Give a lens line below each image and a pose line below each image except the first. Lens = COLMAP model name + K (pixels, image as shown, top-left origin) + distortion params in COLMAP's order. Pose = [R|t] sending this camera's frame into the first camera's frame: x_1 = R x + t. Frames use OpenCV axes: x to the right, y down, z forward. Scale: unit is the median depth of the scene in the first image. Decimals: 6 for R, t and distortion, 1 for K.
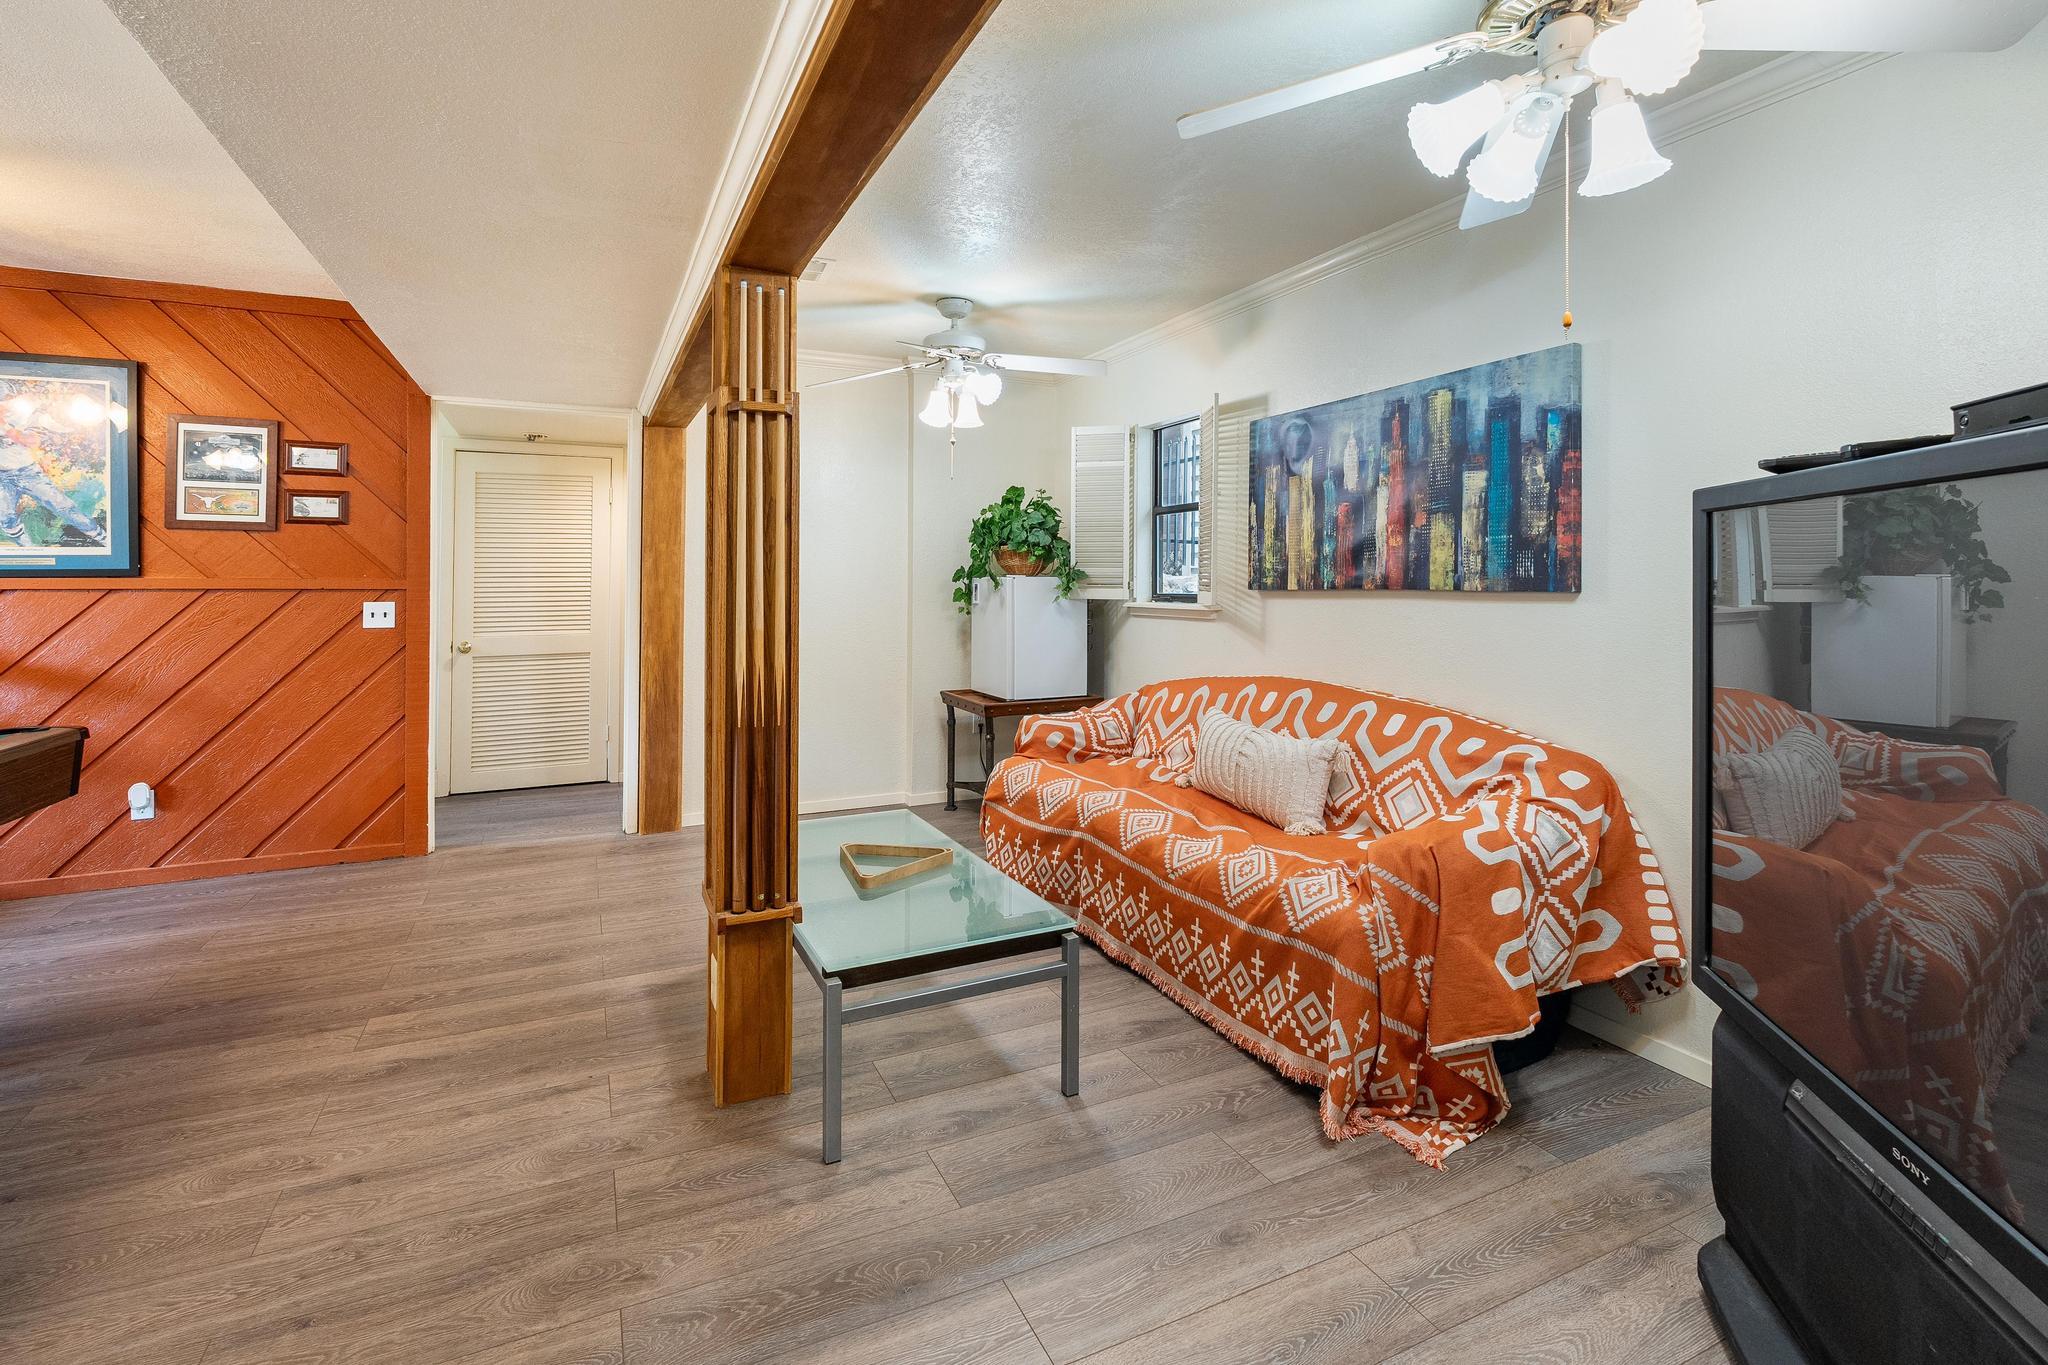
lens RADIAL K [[906.9, 0, 1038.7], [0, 906.9, 585.7], [0, 0, 1]] dist [-0.011806, 0.000489]
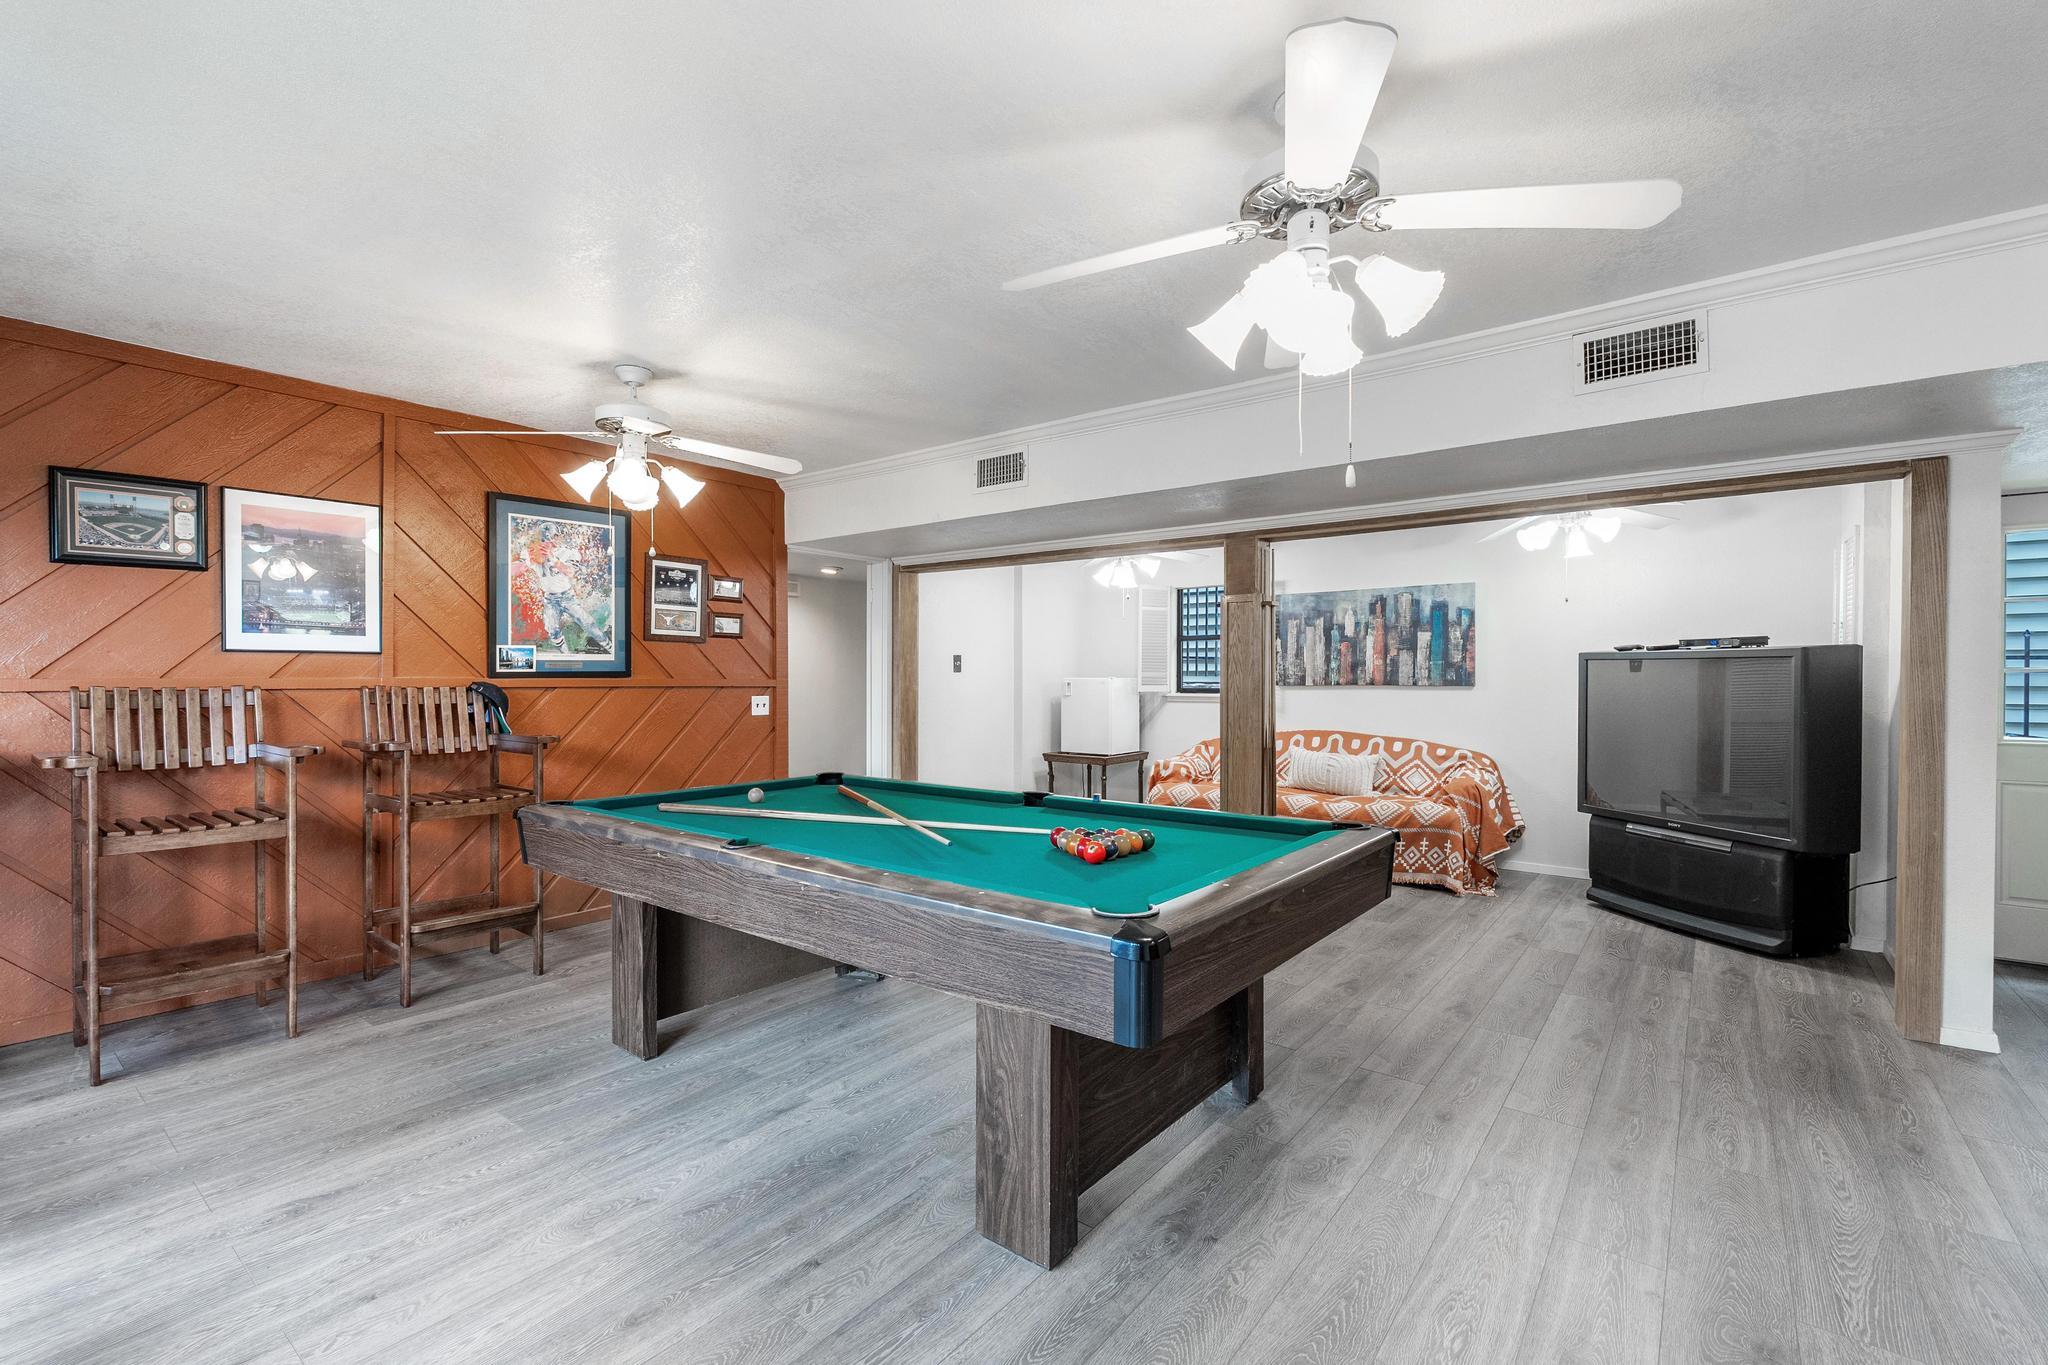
lens RADIAL K [[906.9, 0, 1035.3], [0, 906.9, 666.3], [0, 0, 1]] dist [-0.011806, 0.000489]
pose [[0.893646, 0.007897, 0.448703, -1.105548], [0.001238, 0.999798, -0.020062, 0.001527], [-0.448770, 0.018484, 0.893456, -0.454225]]
